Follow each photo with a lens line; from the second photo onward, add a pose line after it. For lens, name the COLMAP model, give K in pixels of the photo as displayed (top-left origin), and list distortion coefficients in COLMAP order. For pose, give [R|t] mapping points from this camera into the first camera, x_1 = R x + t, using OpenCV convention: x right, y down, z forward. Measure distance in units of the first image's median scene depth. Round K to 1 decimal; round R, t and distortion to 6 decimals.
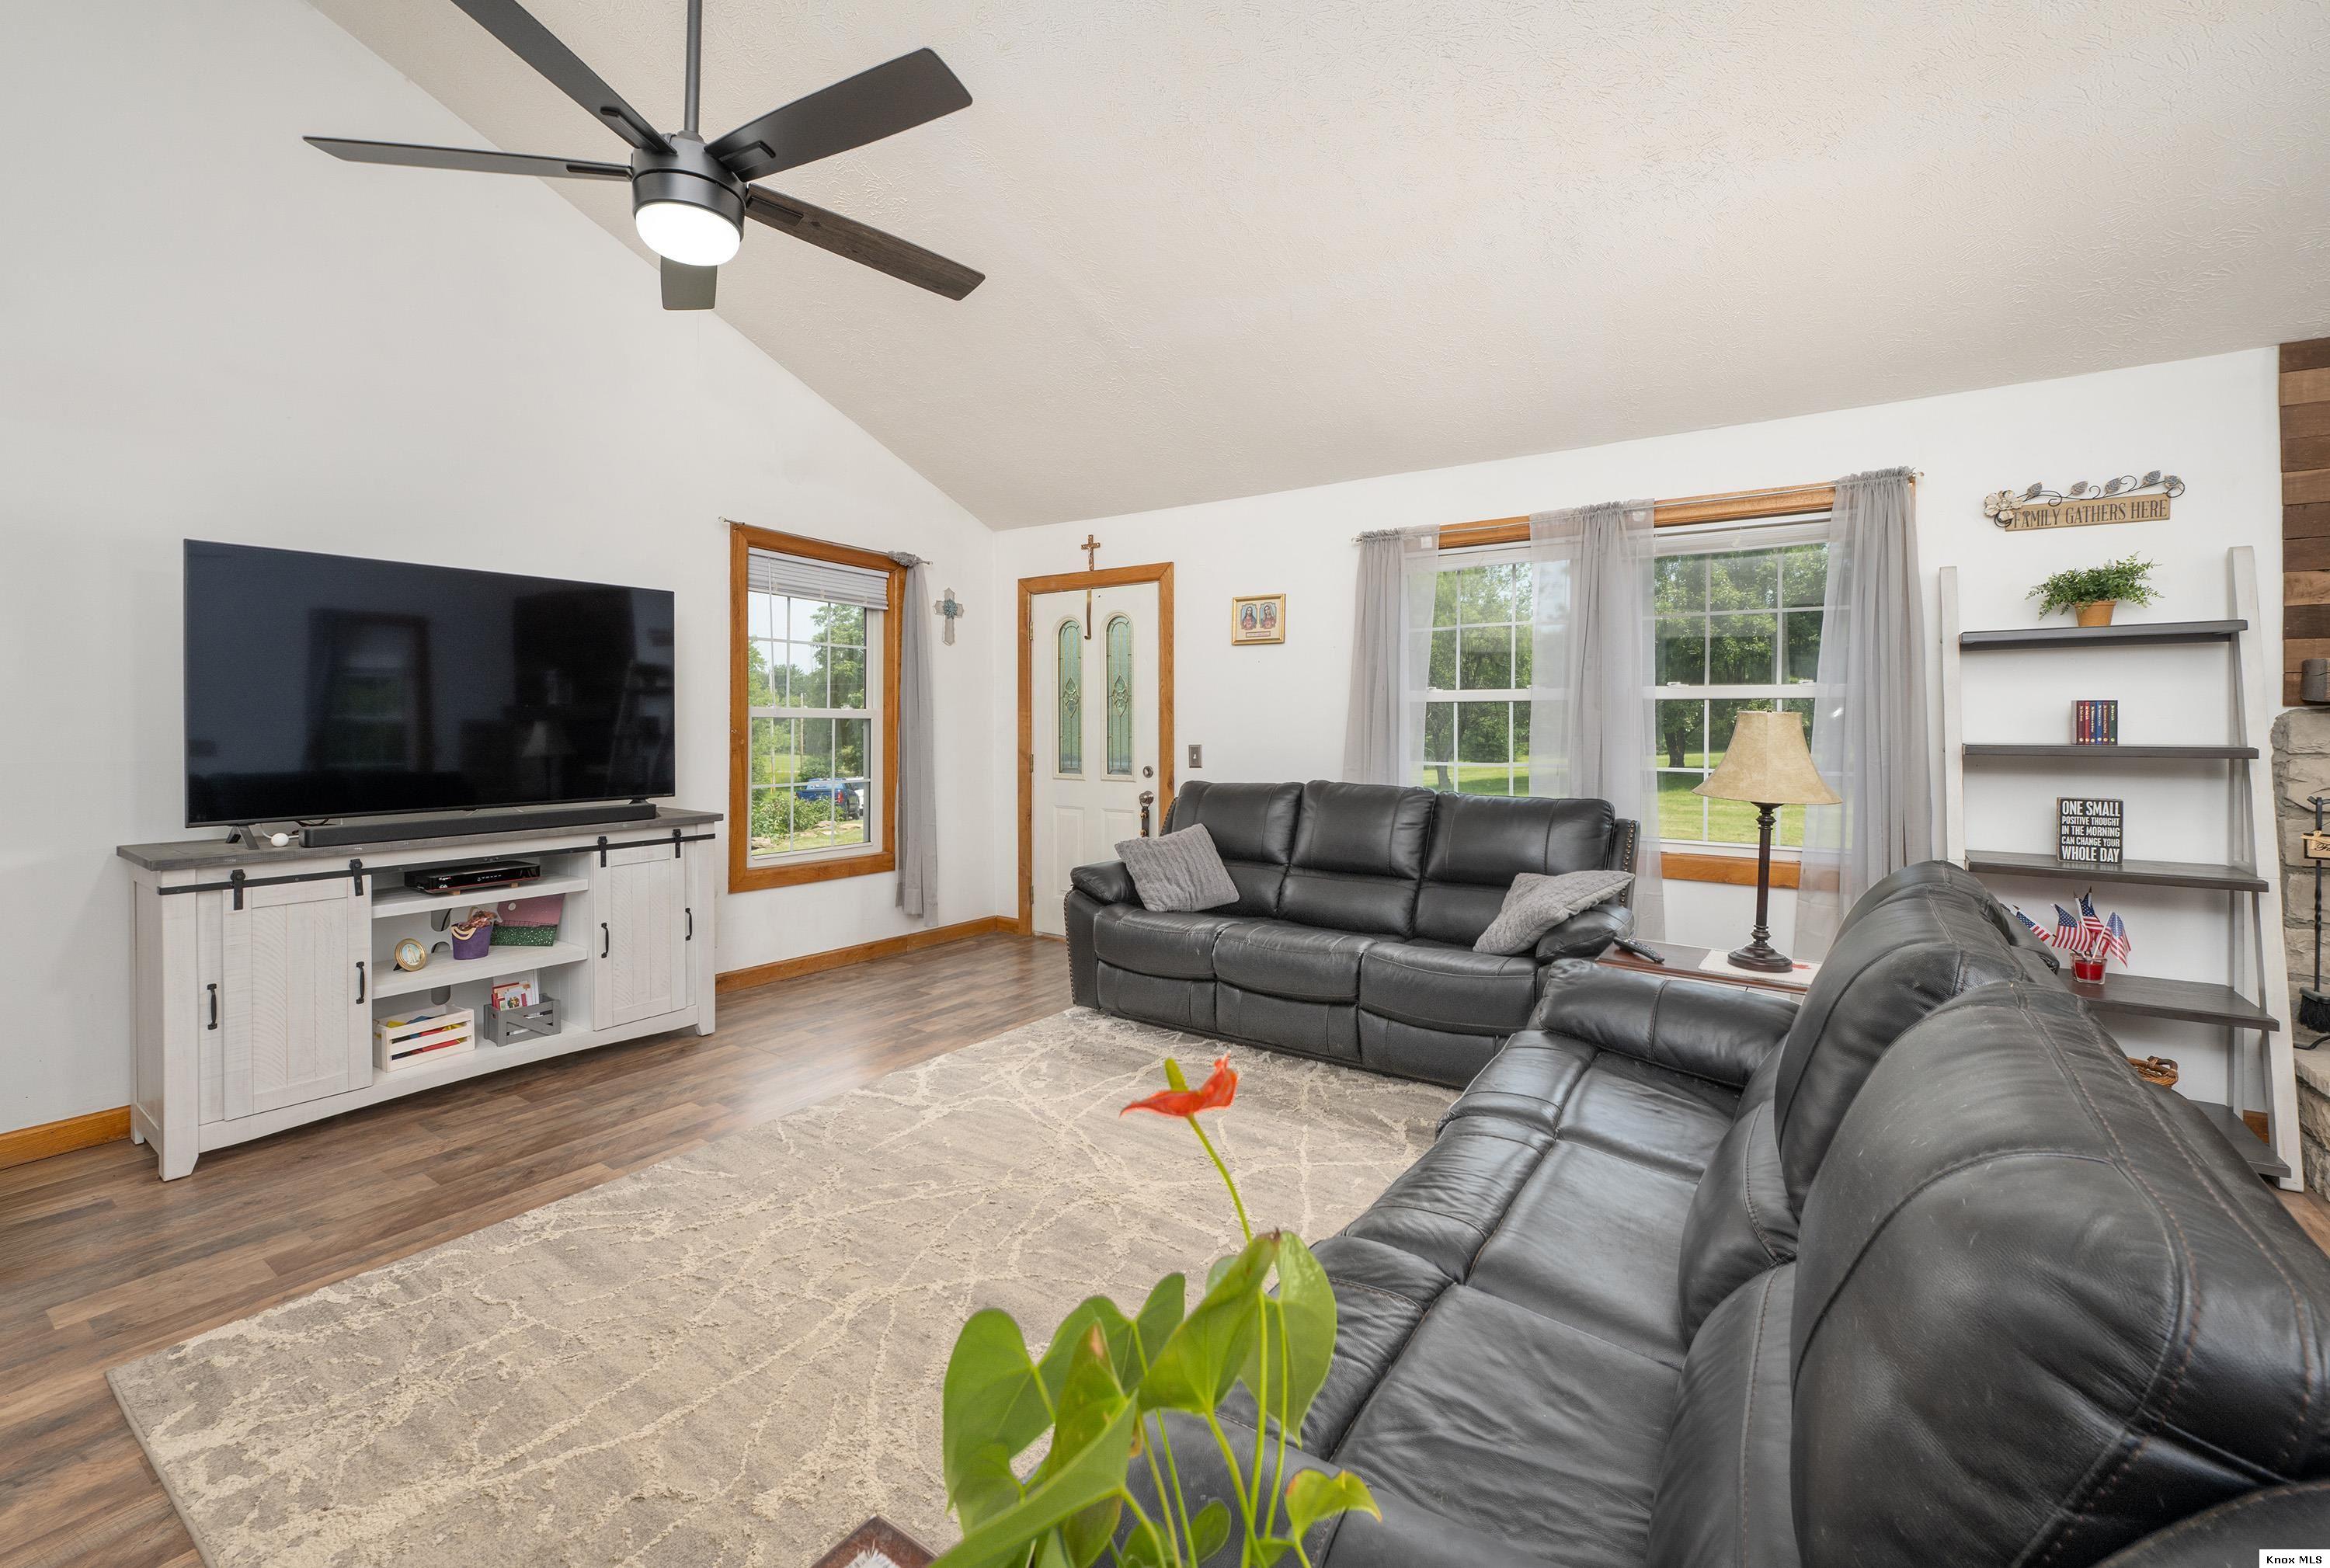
lens RADIAL K [[984.2, 0, 1152.8], [0, 984.2, 730.1], [0, 0, 1]] dist [-0.004716, -0.001364]
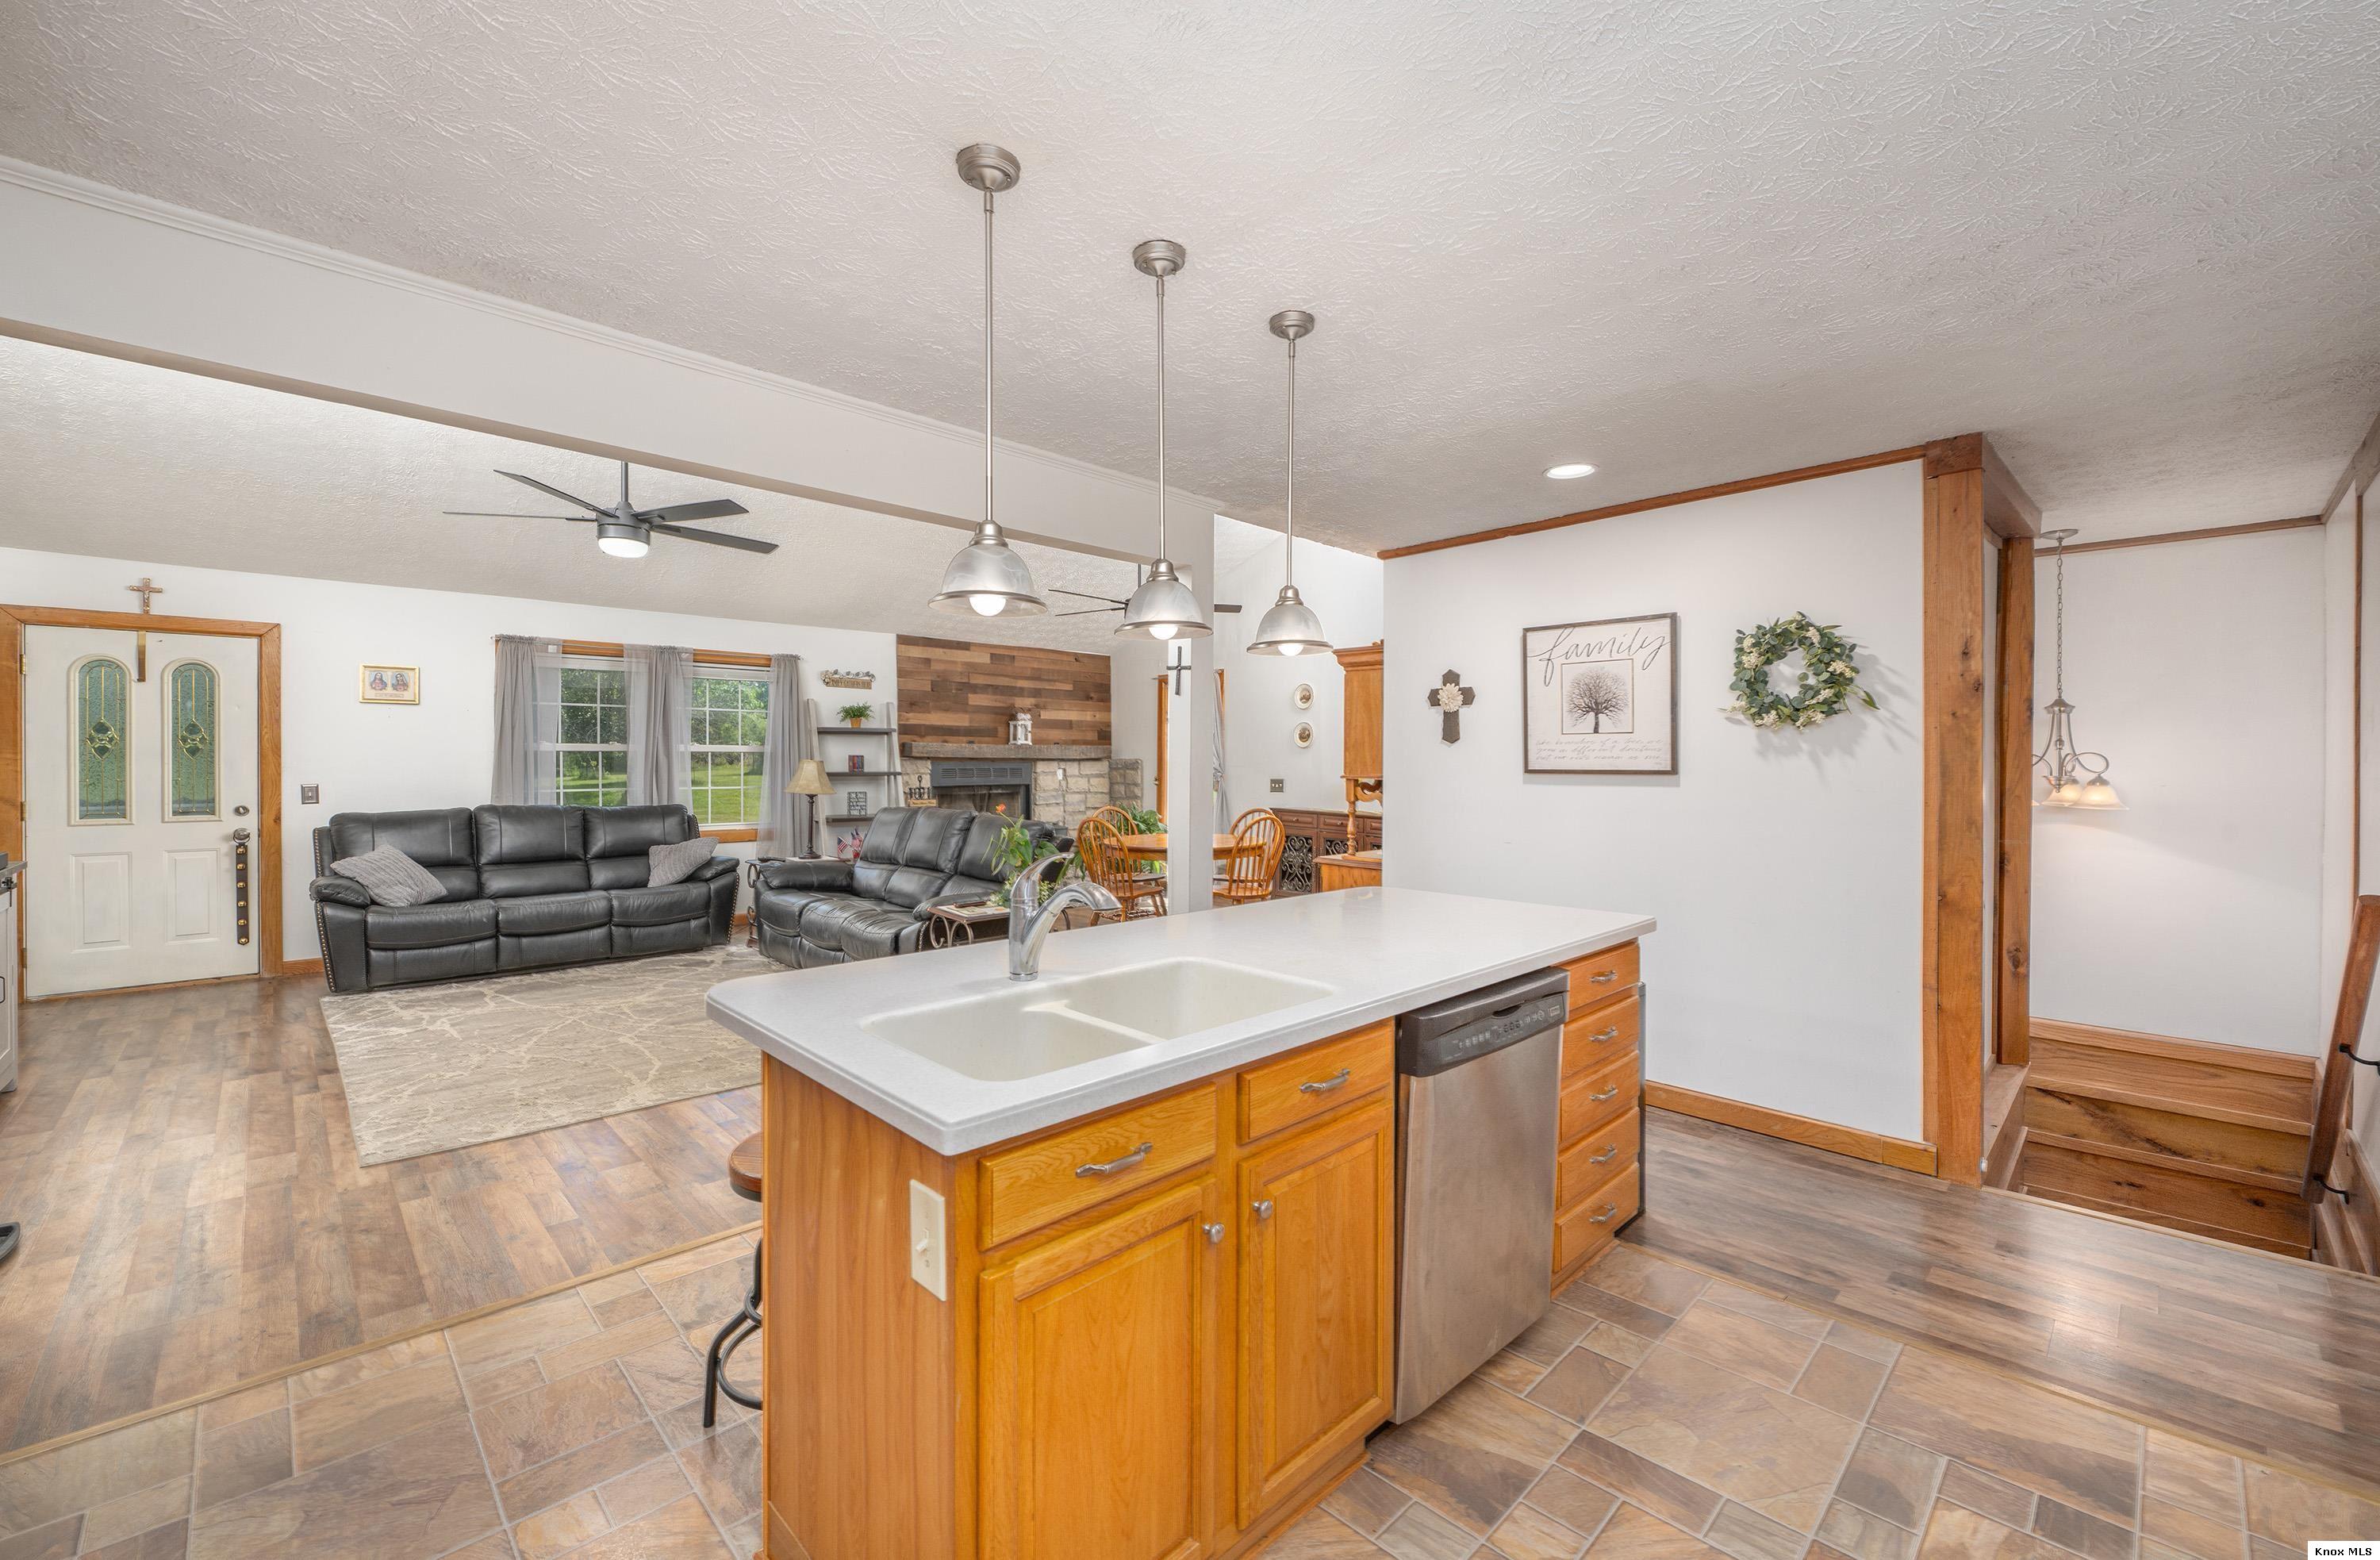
lens RADIAL K [[971.7, 0, 1199.1], [0, 971.7, 767.1], [0, 0, 1]] dist [-0.009240, -0.000107]
pose [[0.189259, -0.007883, 0.981896, -1.271859], [0.008342, 0.999945, 0.006420, -0.005599], [-0.981892, 0.006976, 0.189314, -0.366995]]
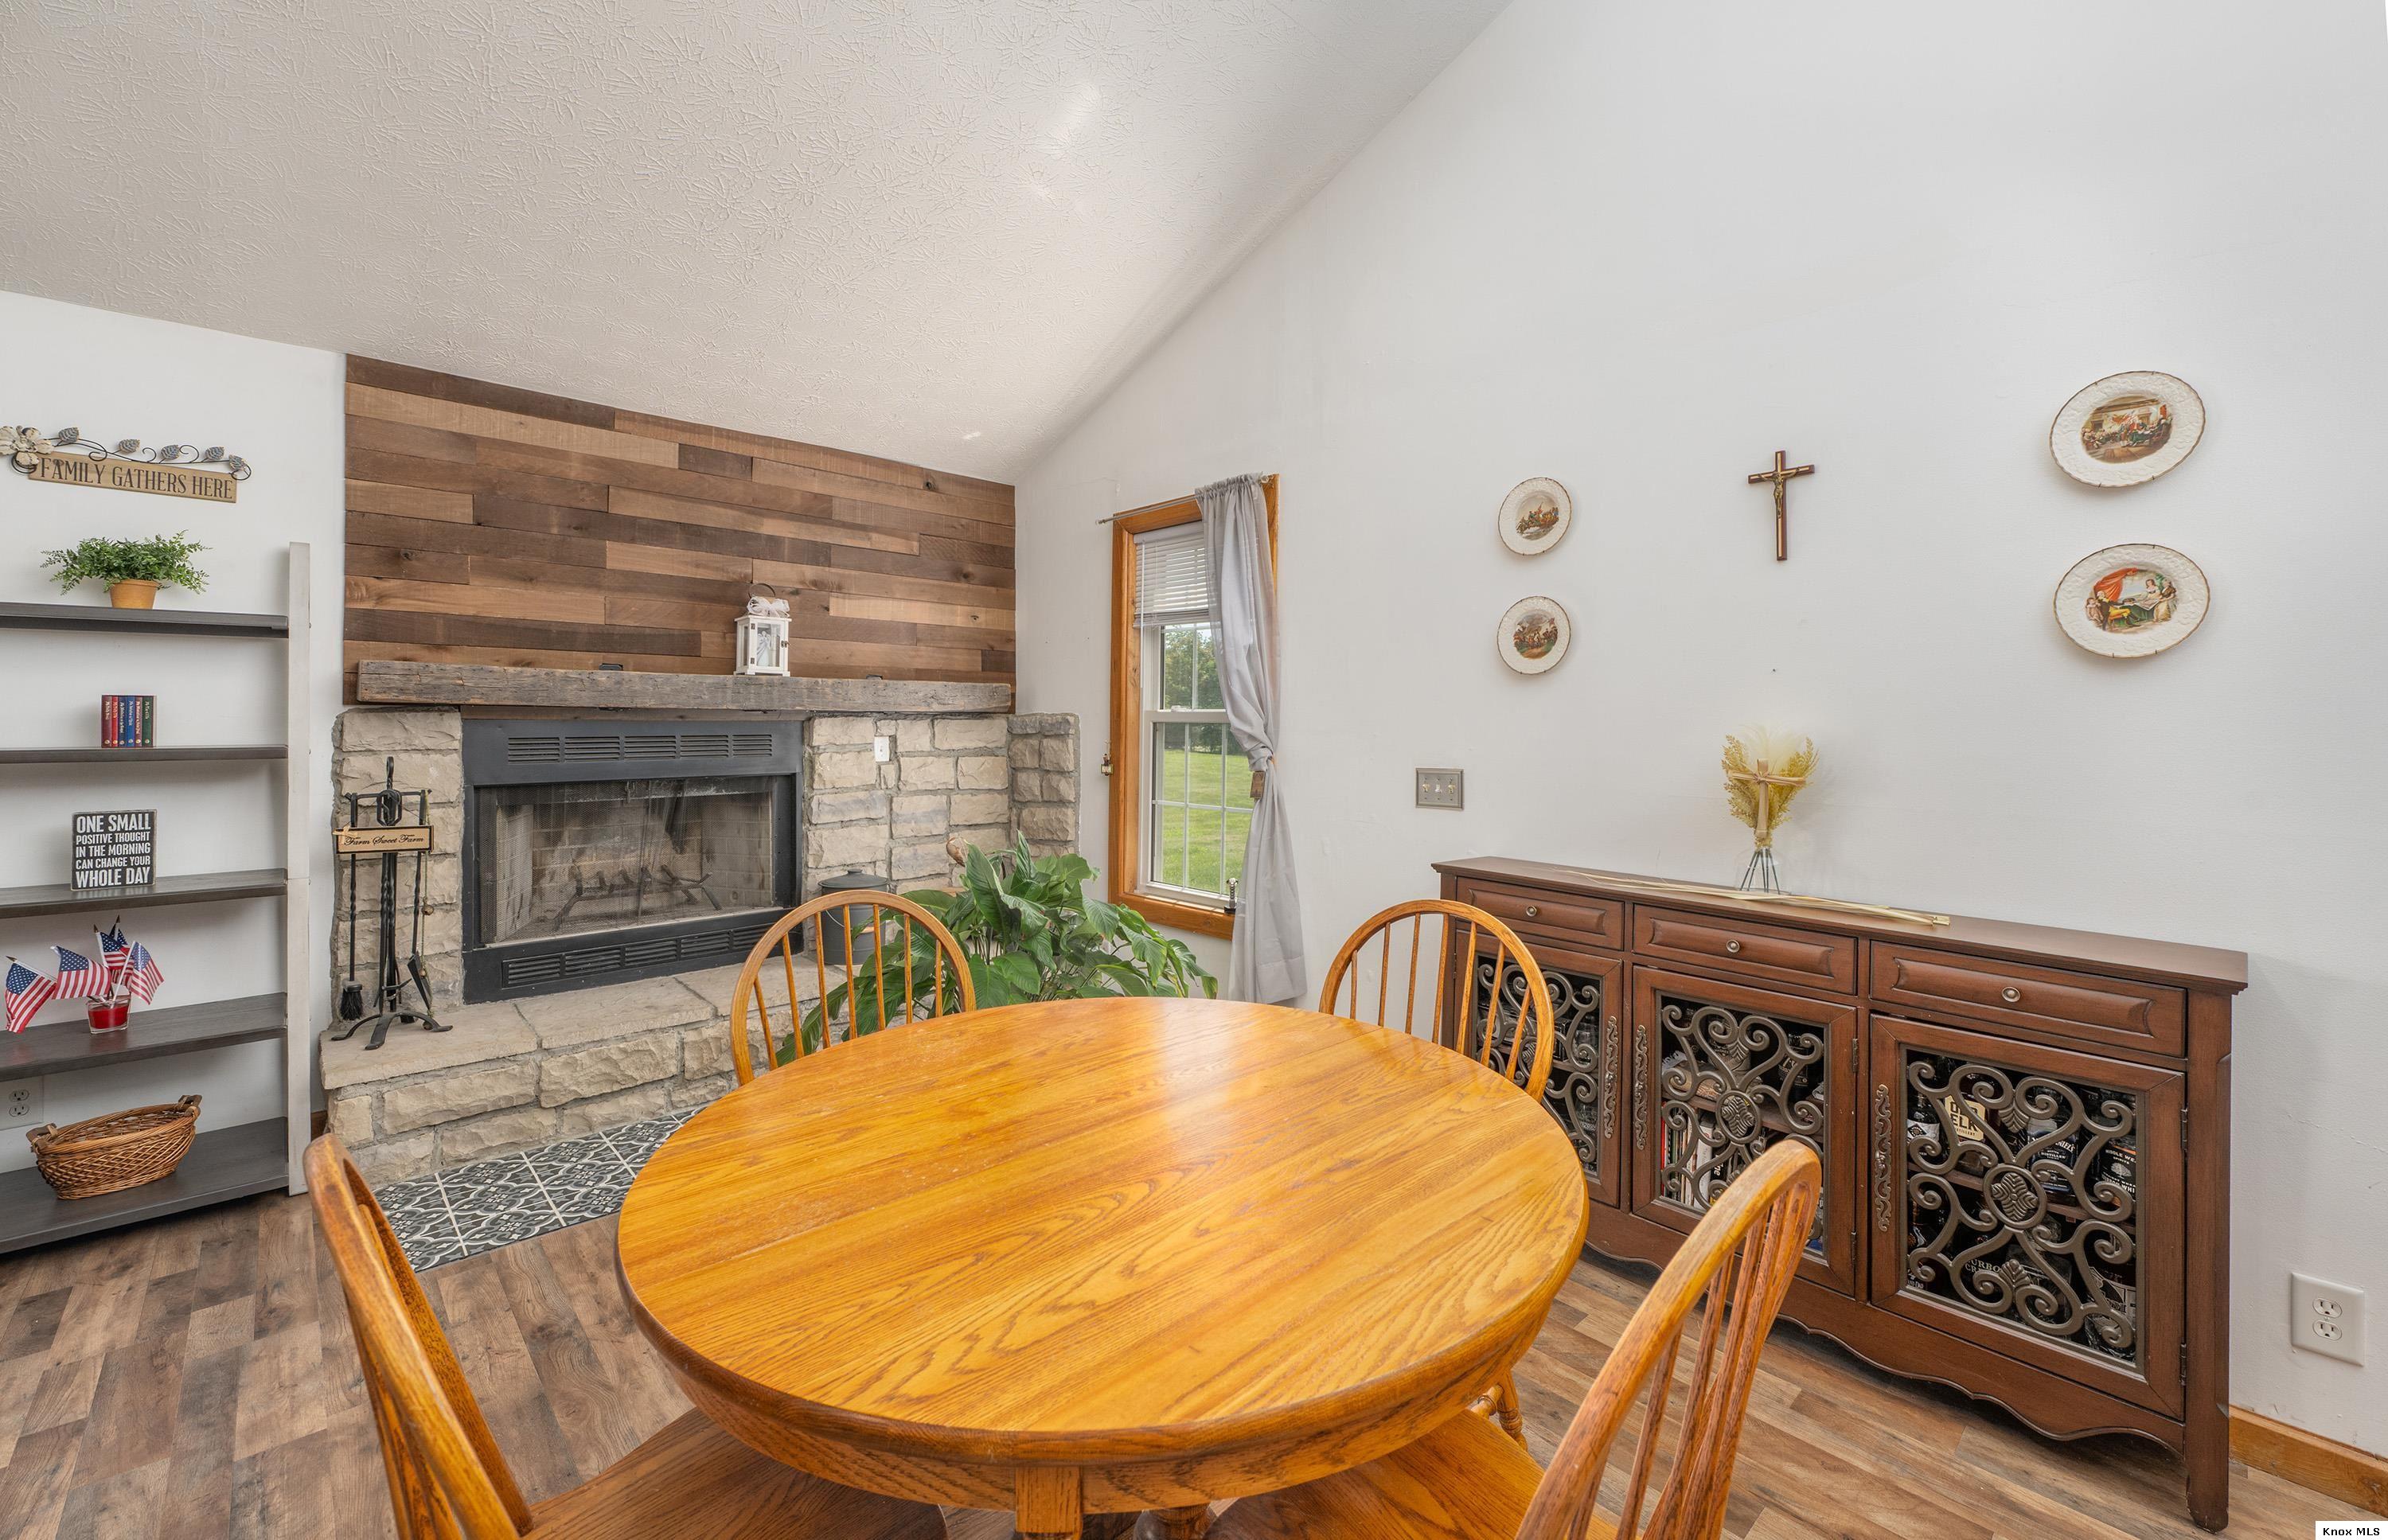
lens RADIAL K [[974.8, 0, 1193.6], [0, 974.8, 707.8], [0, 0, 1]] dist [-0.009240, -0.000107]
pose [[0.213076, 0.013753, 0.976939, 0.292448], [0.006994, 0.999854, -0.015601, 0.000200], [-0.977011, 0.010157, 0.212949, -0.073470]]
